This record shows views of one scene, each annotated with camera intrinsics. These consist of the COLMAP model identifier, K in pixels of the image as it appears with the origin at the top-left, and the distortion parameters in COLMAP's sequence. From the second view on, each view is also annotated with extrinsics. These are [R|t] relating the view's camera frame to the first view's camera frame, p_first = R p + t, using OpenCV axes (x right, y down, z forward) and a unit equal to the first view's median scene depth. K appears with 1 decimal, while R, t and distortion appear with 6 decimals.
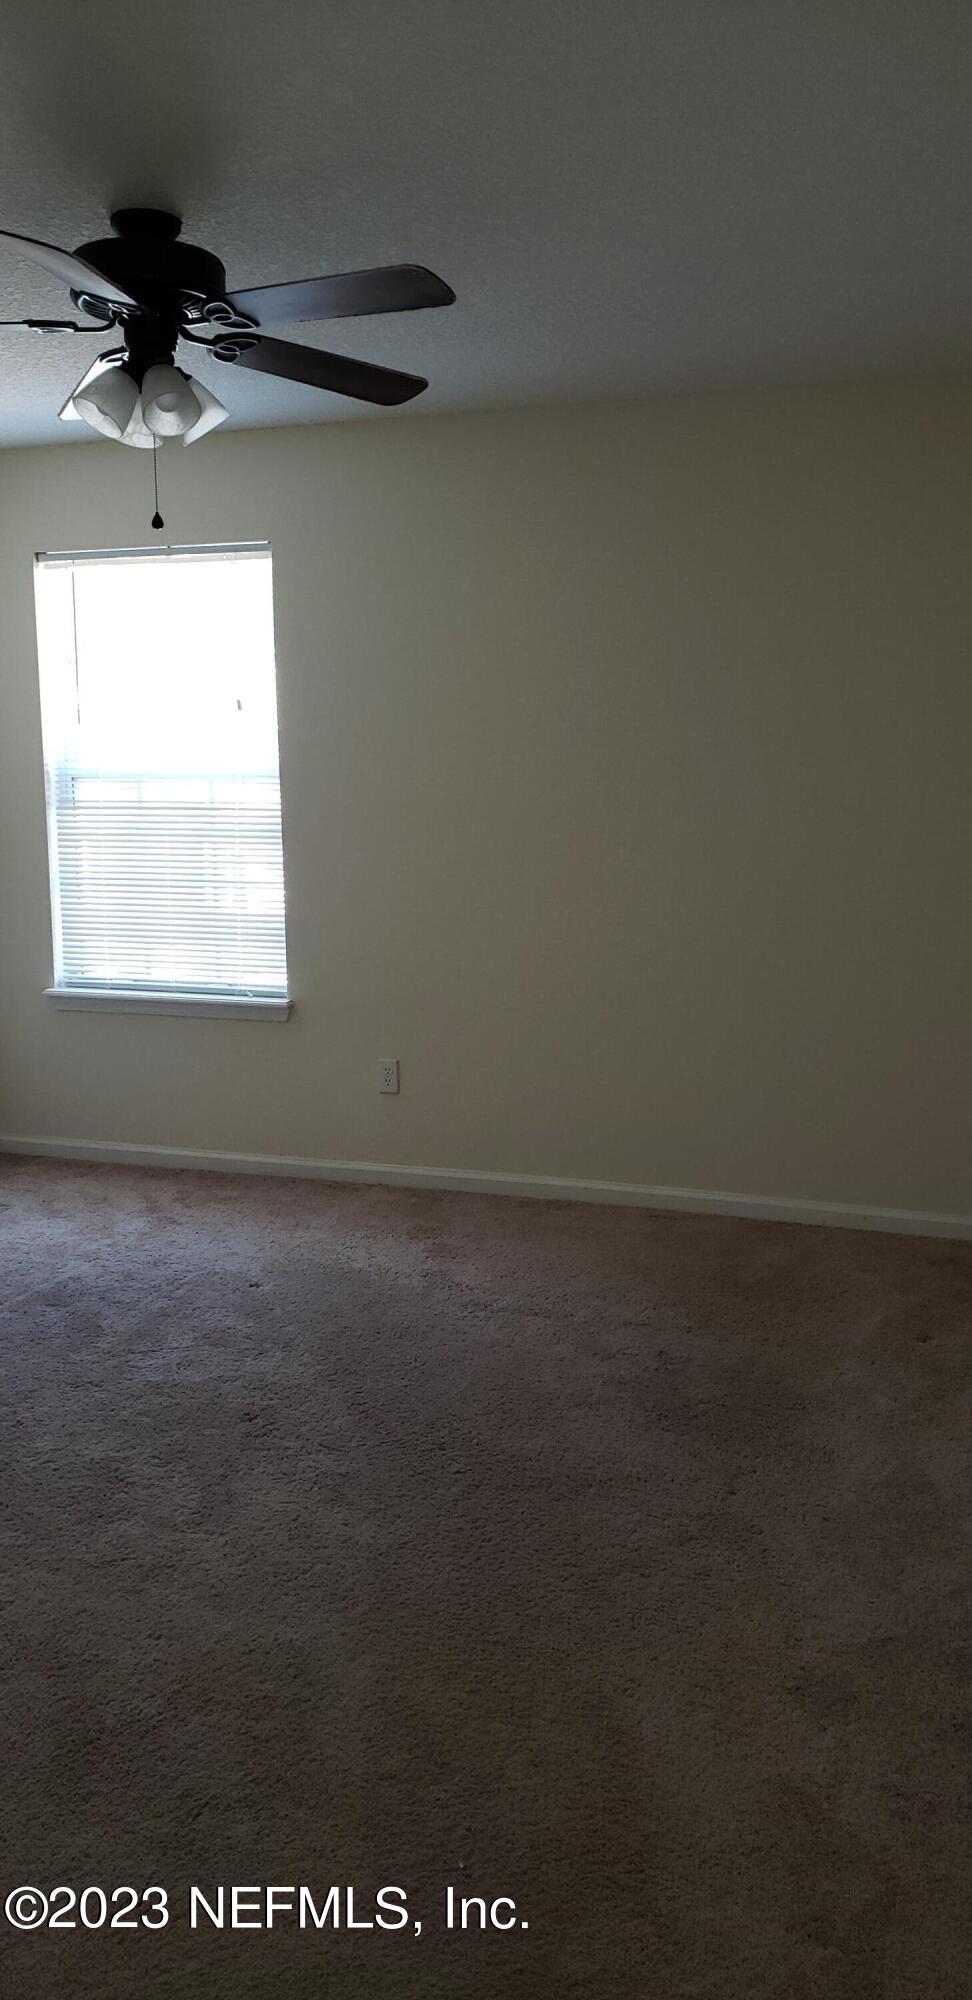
lens RADIAL K [[1543.0, 0, 486.0], [0, 1543.0, 1000.0], [0, 0, 1]] dist [0.009486, -0.003396]
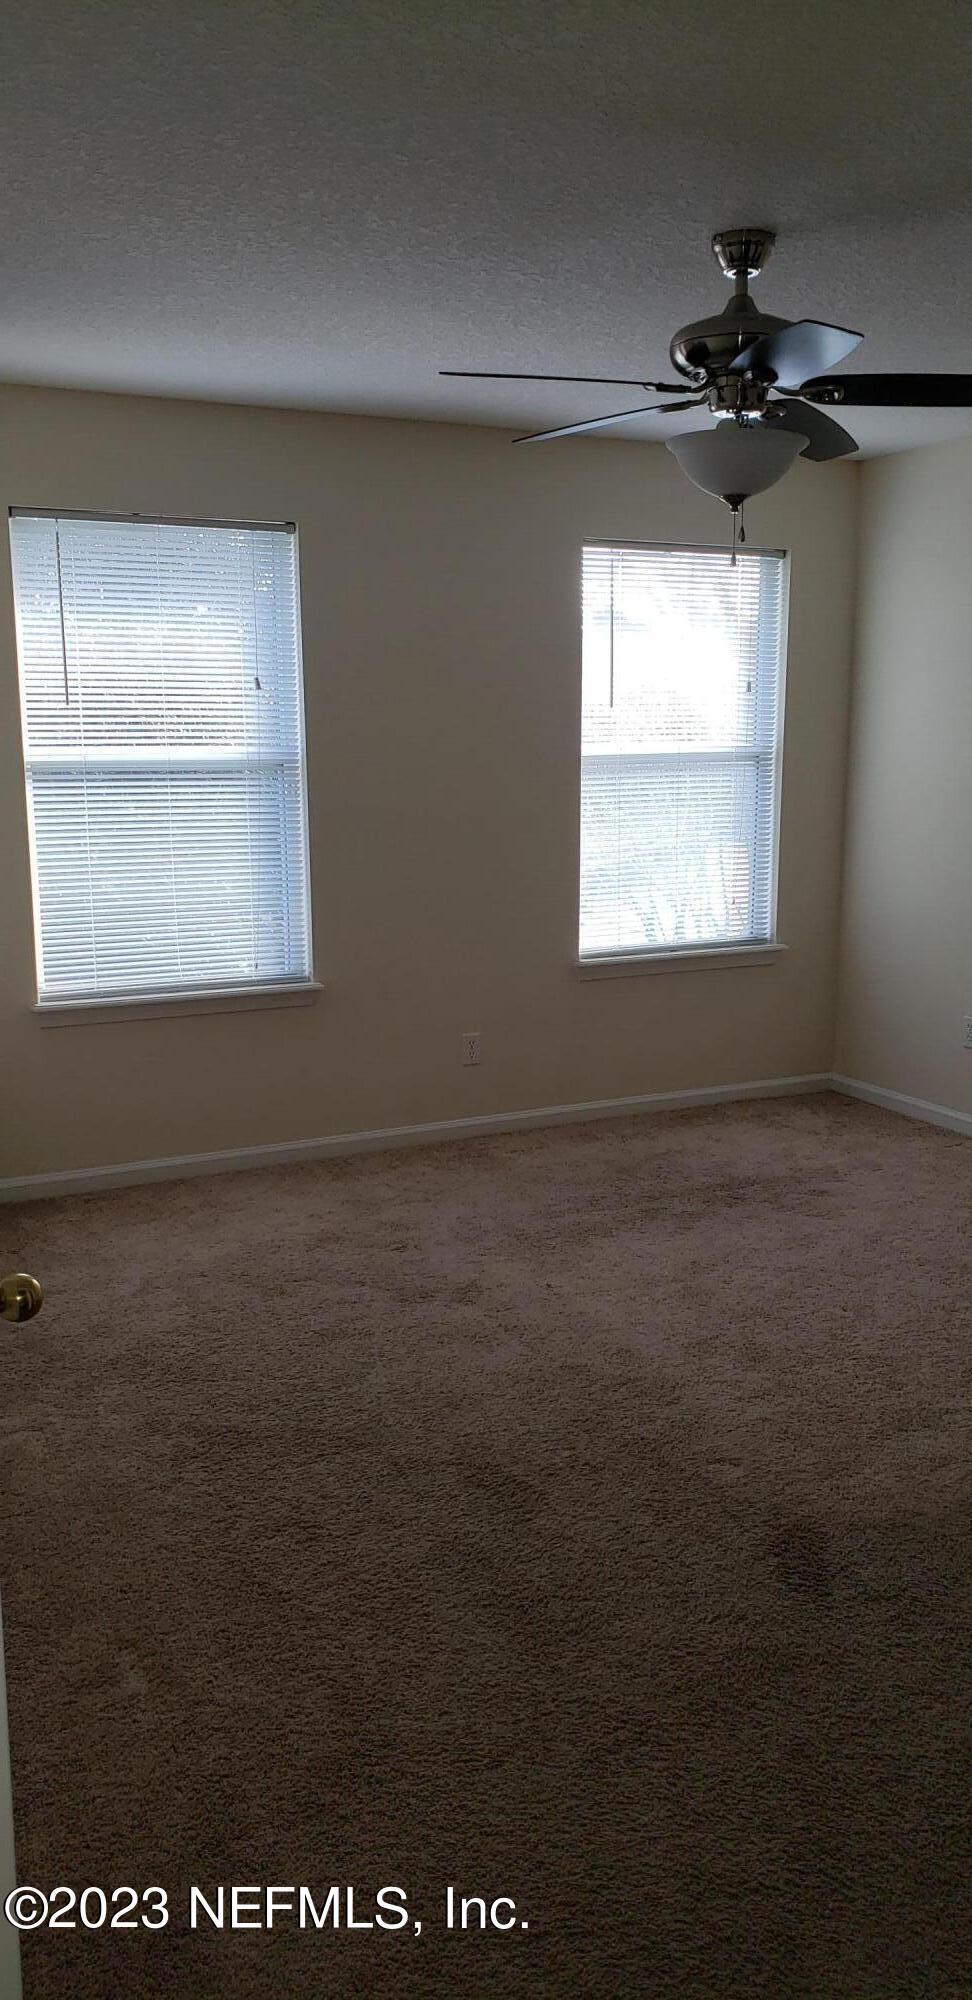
lens RADIAL K [[1419.3, 0, 486.0], [0, 1419.3, 1000.0], [0, 0, 1]] dist [-0.001020, -0.001559]
pose [[0.705616, -0.116099, 0.699019, -0.665155], [0.109805, 0.992485, 0.054000, -0.025627], [-0.700035, 0.038652, 0.713062, 0.248362]]
